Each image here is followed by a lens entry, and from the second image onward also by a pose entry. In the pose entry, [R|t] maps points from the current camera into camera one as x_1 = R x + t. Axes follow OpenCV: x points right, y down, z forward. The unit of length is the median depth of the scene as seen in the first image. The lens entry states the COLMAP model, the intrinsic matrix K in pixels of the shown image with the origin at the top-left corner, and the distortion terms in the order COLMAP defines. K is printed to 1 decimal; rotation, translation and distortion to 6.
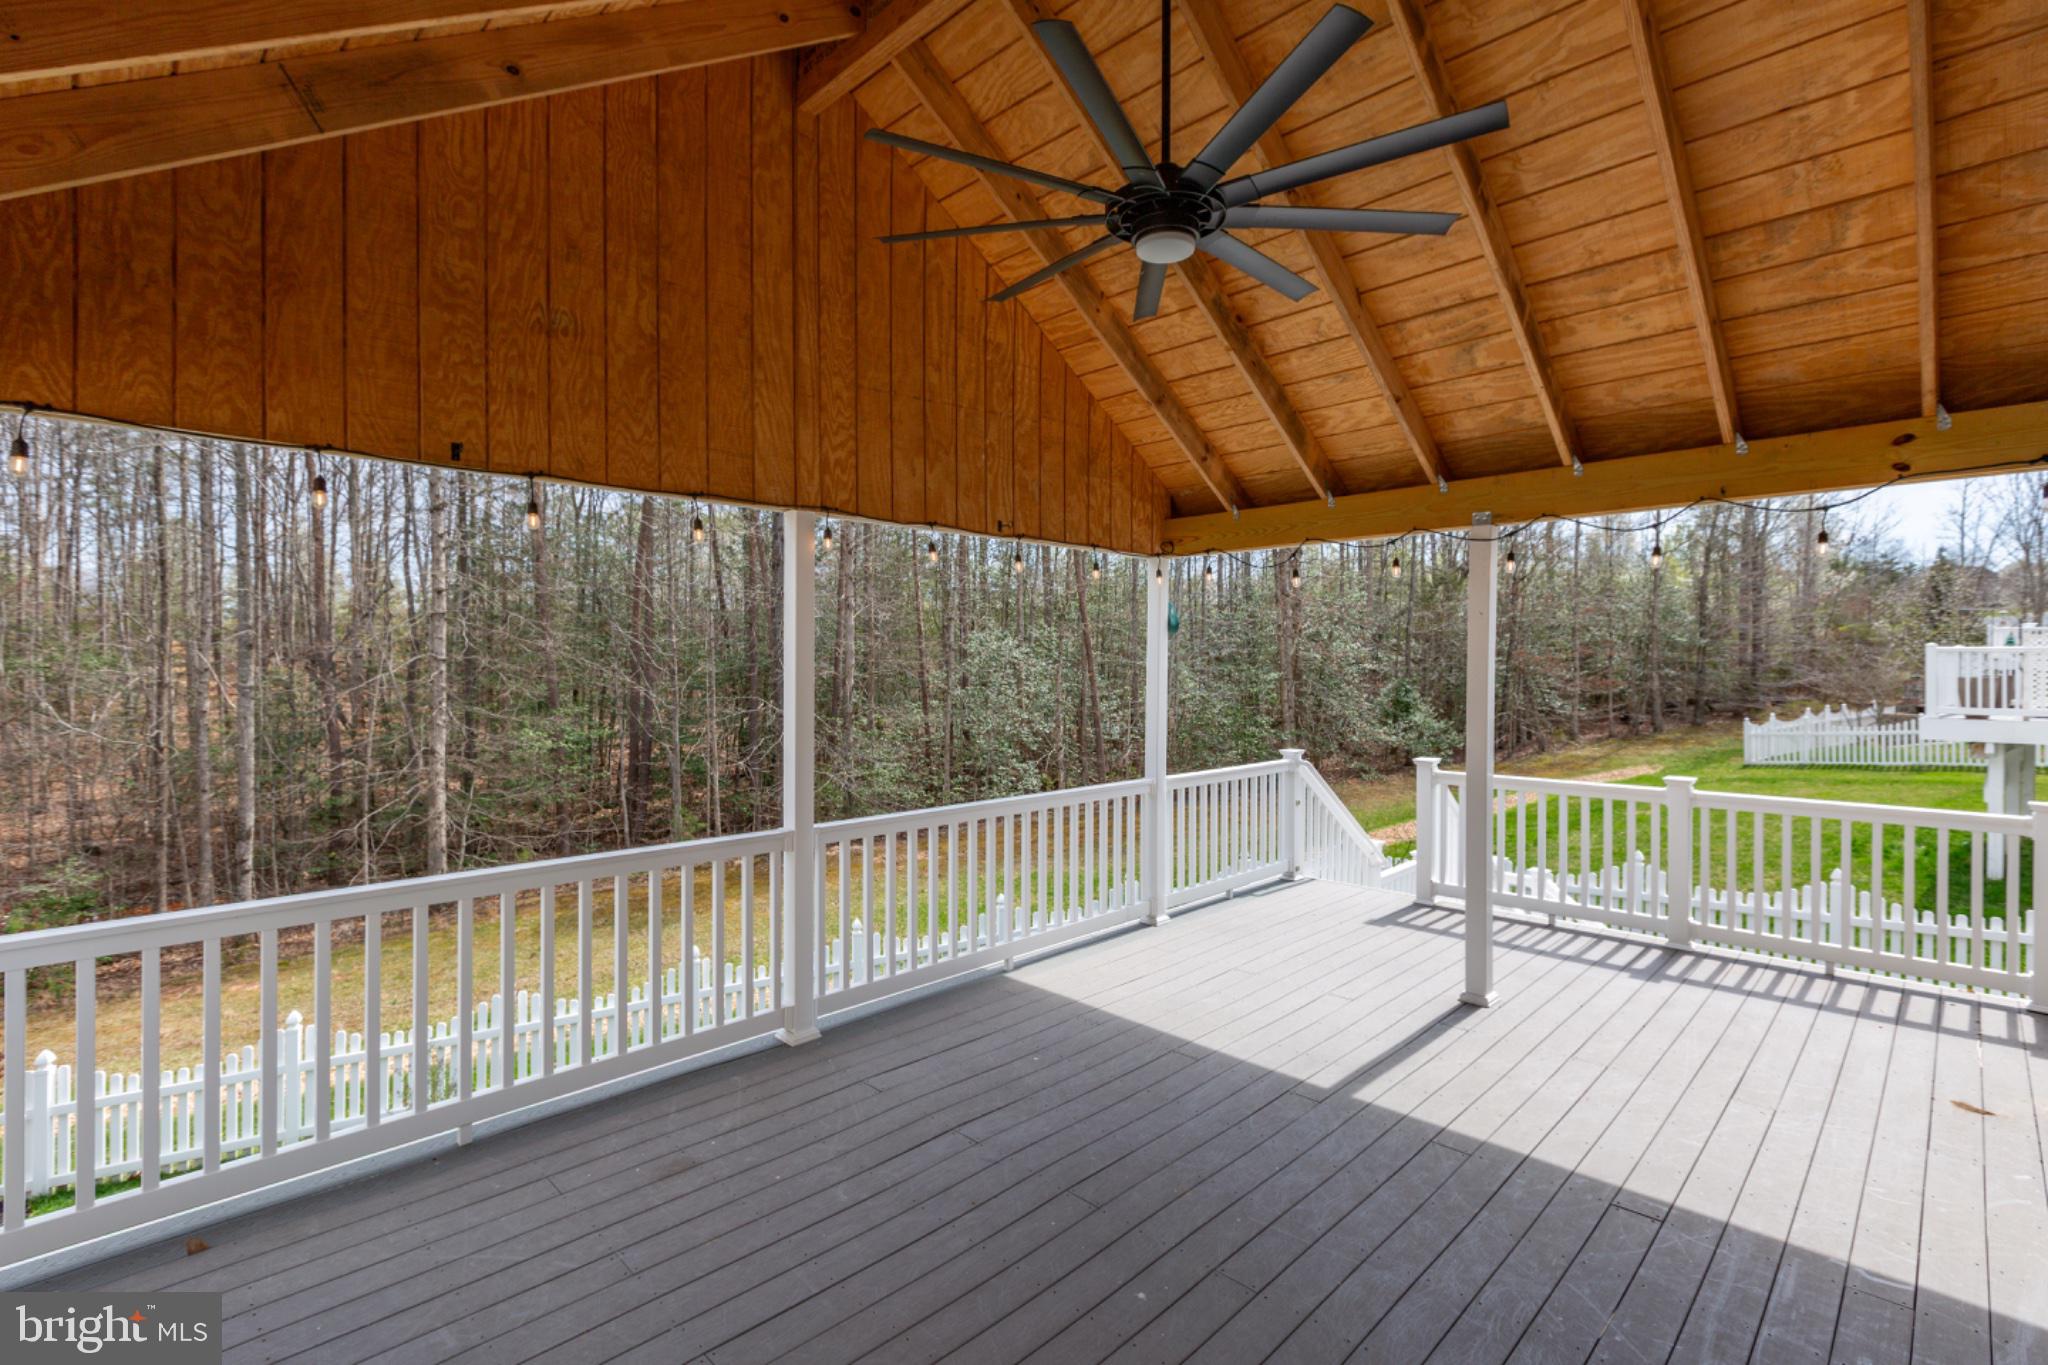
lens RADIAL K [[951.1, 0, 1024.0], [0, 951.1, 682.5], [0, 0, 1]] dist [-0.005107, -0.000314]
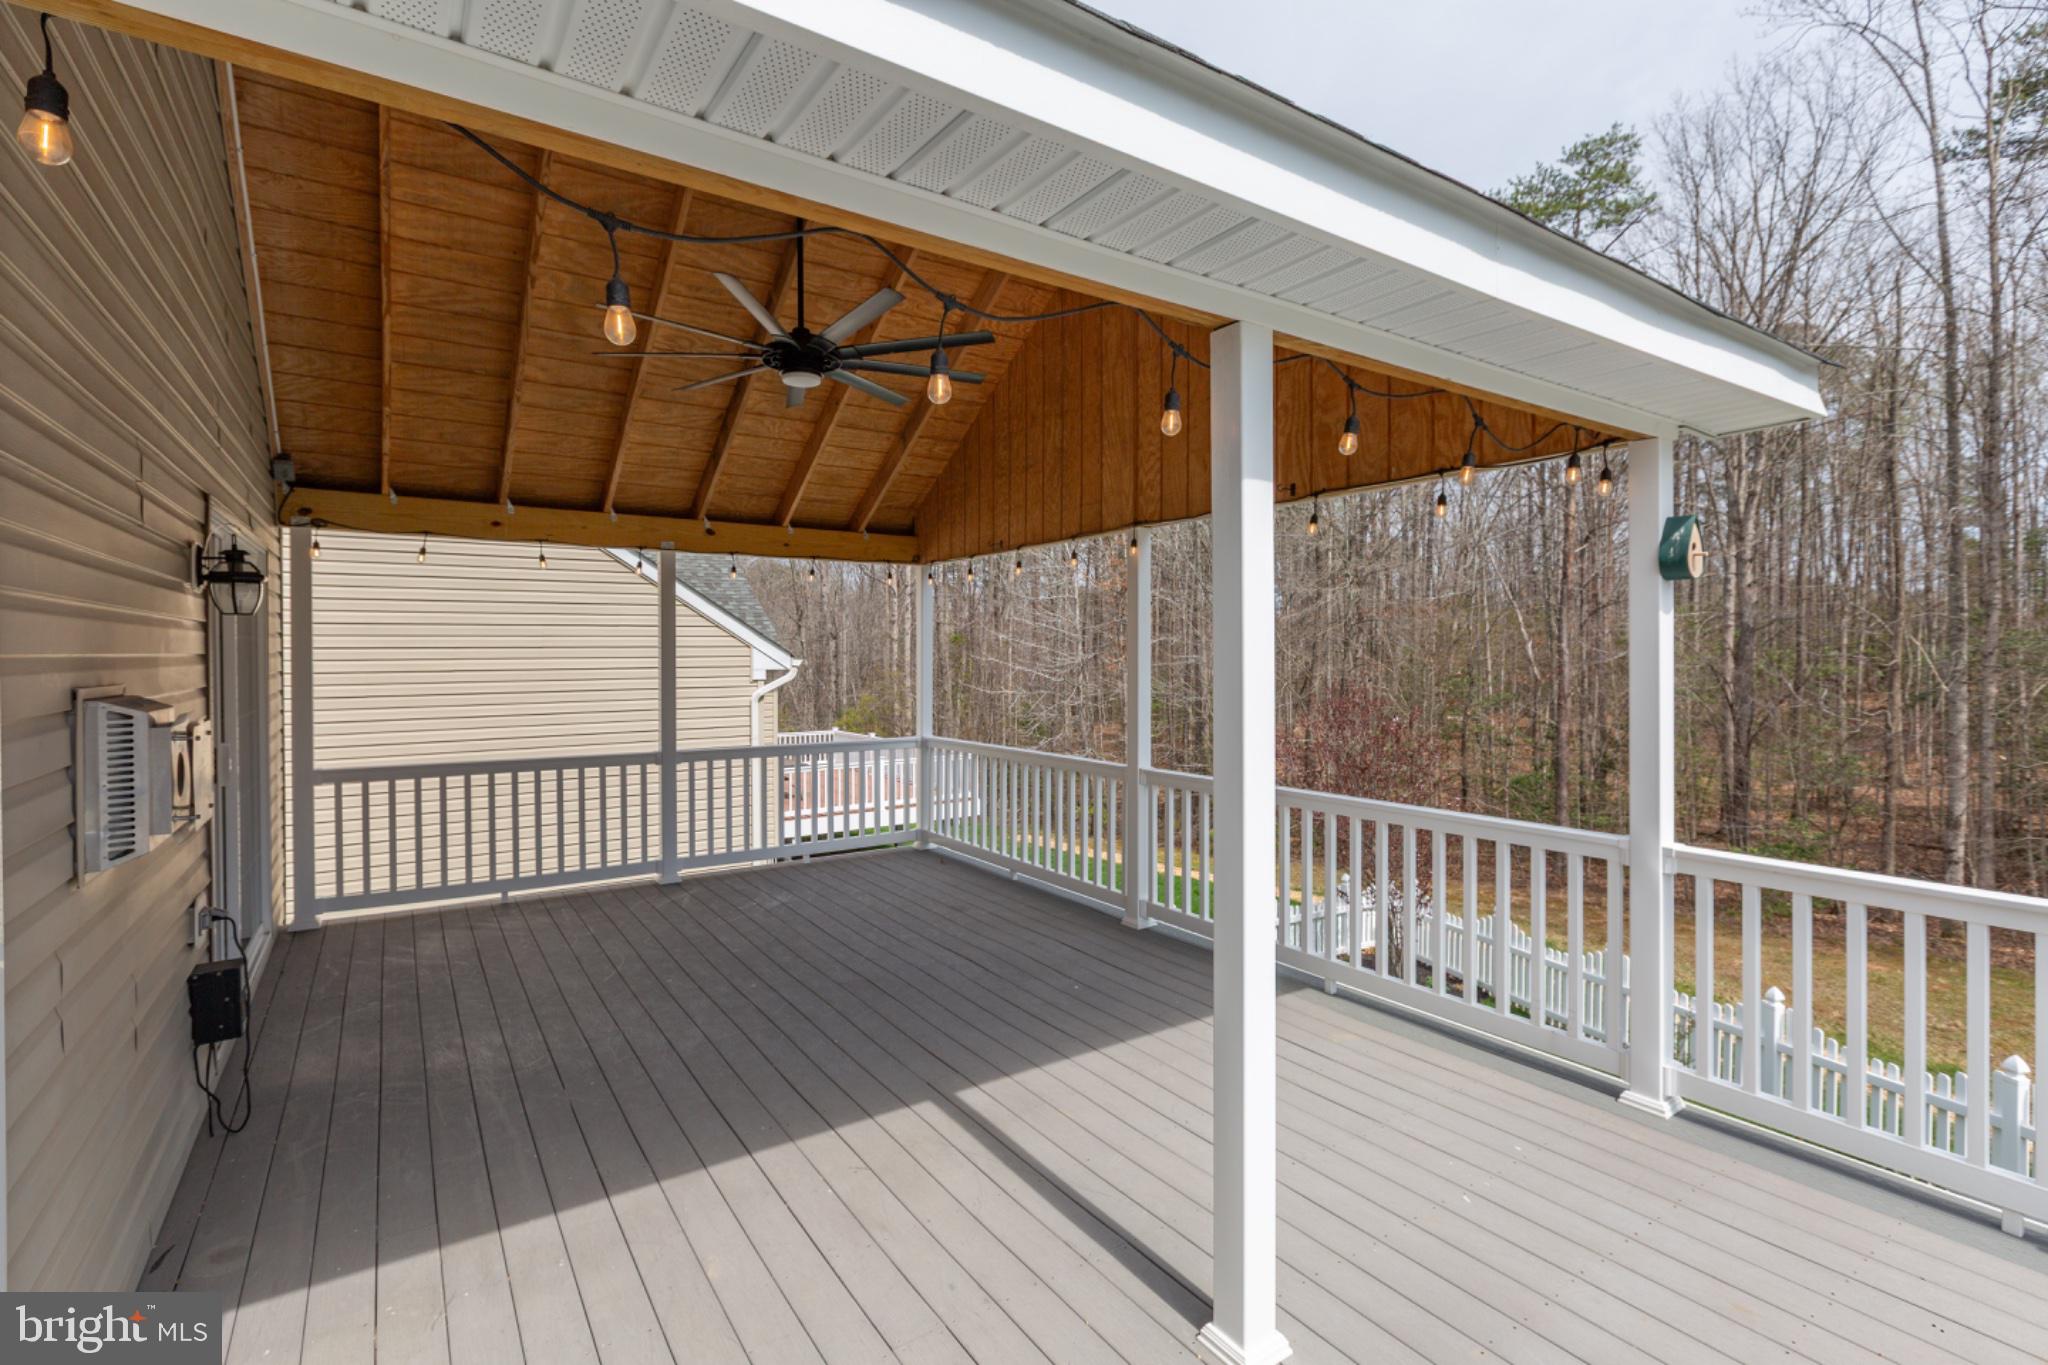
lens RADIAL K [[951.2, 0, 1074.7], [0, 951.2, 655.1], [0, 0, 1]] dist [0.003273, 0.001395]
pose [[-0.163558, 0.003874, -0.986526, 1.142944], [-0.012033, 0.999910, 0.005922, -0.009948], [0.986460, 0.012840, -0.163497, 1.183835]]
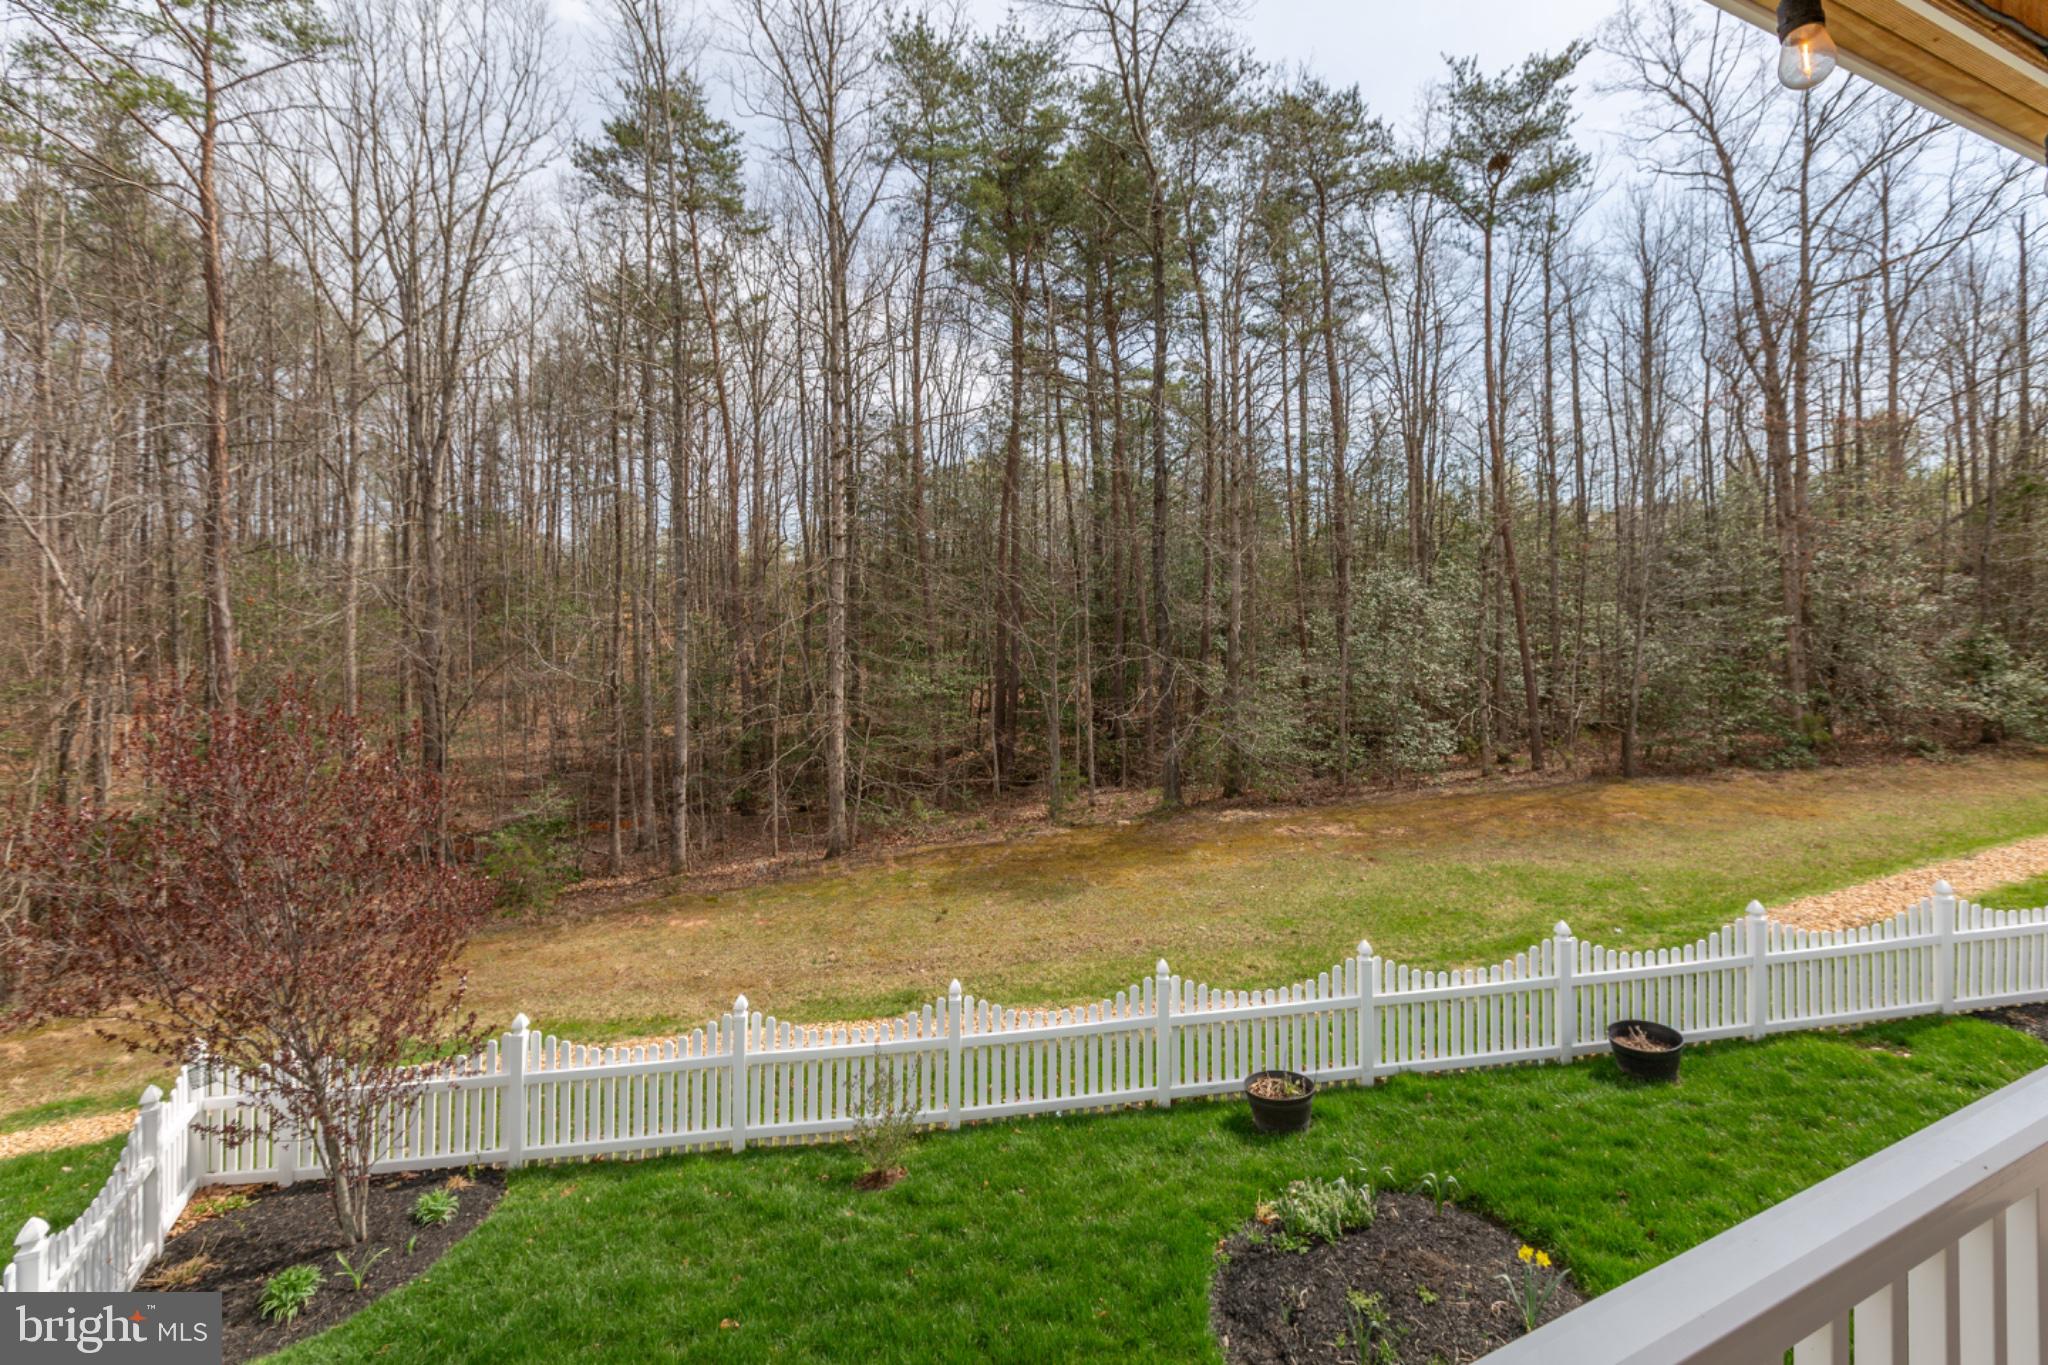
lens RADIAL K [[954.1, 0, 1034.2], [0, 954.1, 624.1], [0, 0, 1]] dist [-0.000168, 0.000157]
pose [[0.948111, 0.001063, -0.317938, -0.101267], [-0.002177, 0.999993, -0.003147, -0.000706], [0.317933, 0.003676, 0.948106, 0.106233]]
